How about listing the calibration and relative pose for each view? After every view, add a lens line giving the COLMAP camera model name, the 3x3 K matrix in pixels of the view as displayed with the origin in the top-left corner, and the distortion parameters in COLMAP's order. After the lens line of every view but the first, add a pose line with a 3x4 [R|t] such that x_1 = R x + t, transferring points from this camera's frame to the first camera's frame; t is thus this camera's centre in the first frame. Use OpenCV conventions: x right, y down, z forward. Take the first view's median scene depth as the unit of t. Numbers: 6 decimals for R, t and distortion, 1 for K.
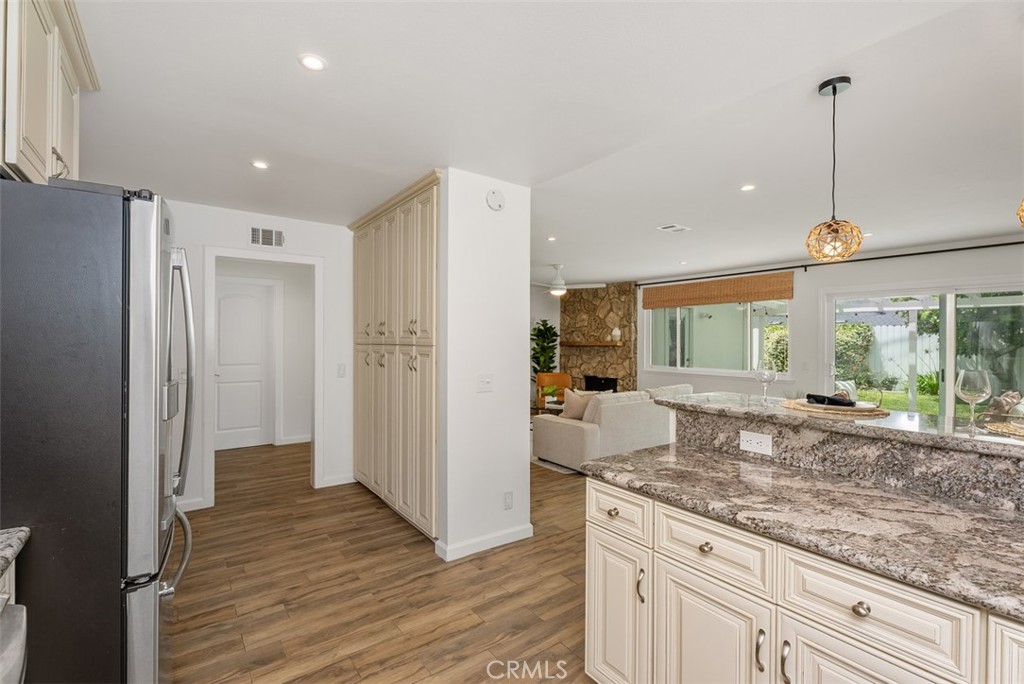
lens RADIAL K [[452.5, 0, 533.6], [0, 452.5, 338.0], [0, 0, 1]] dist [-0.000213, 0.000364]
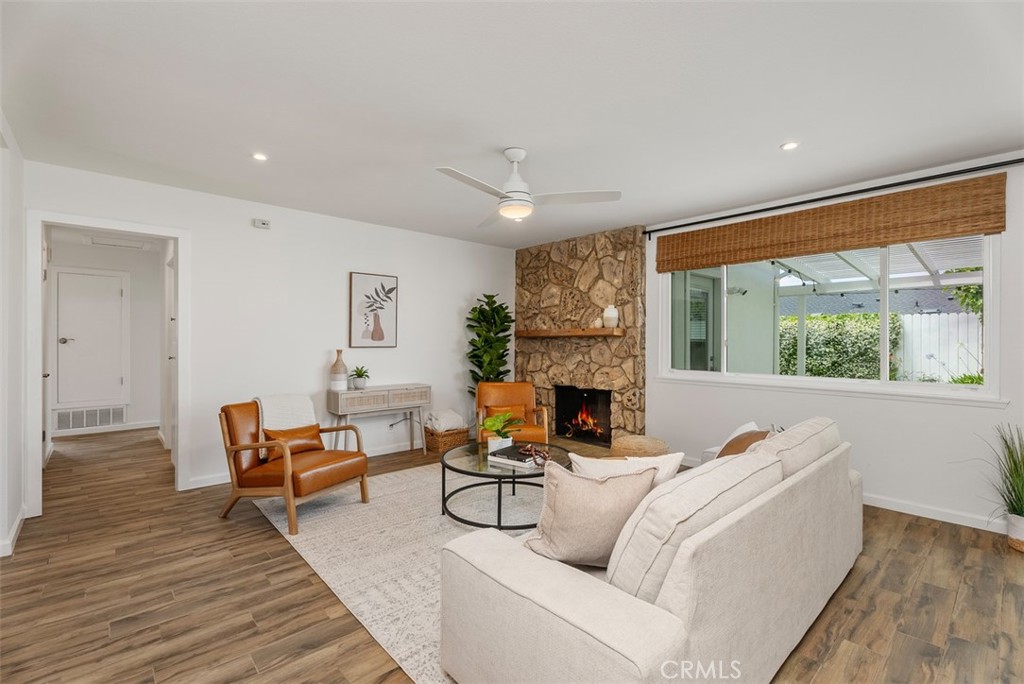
lens RADIAL K [[452.5, 0, 509.6], [0, 452.5, 340.4], [0, 0, 1]] dist [-0.000213, 0.000364]
pose [[0.998529, -0.004277, 0.054054, 0.017840], [0.003887, 0.999966, 0.007327, 0.017937], [-0.054083, -0.007106, 0.998511, 0.403757]]
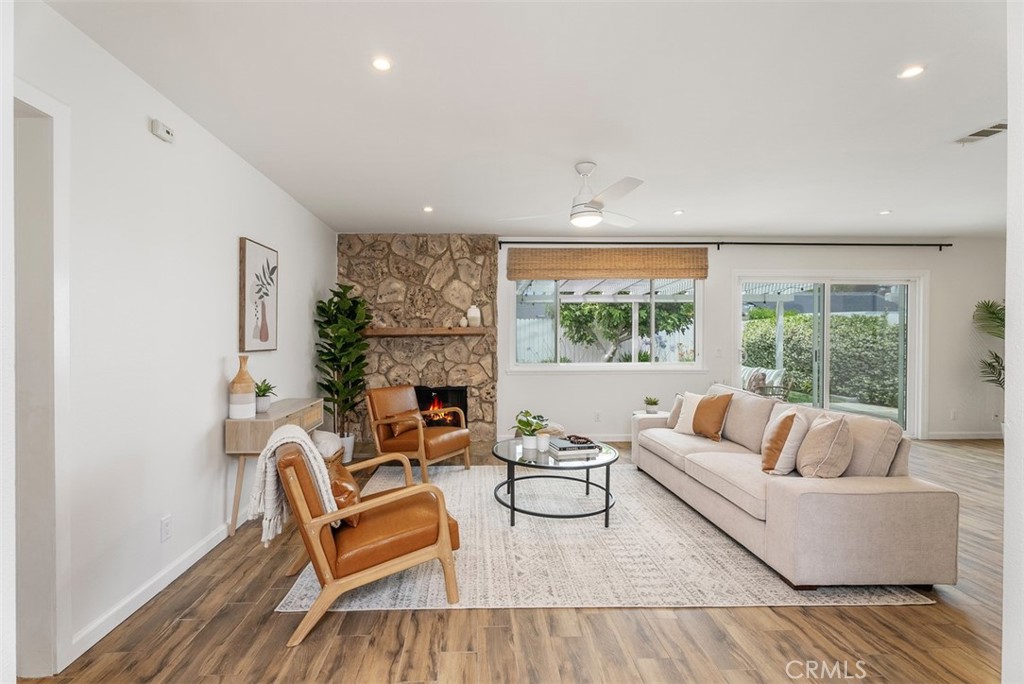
lens RADIAL K [[452.5, 0, 521.0], [0, 452.5, 341.6], [0, 0, 1]] dist [-0.000213, 0.000364]
pose [[0.606944, -0.015443, 0.794595, -0.268549], [0.002463, 0.999843, 0.017551, 0.015767], [-0.794741, -0.008695, 0.606887, 0.551285]]
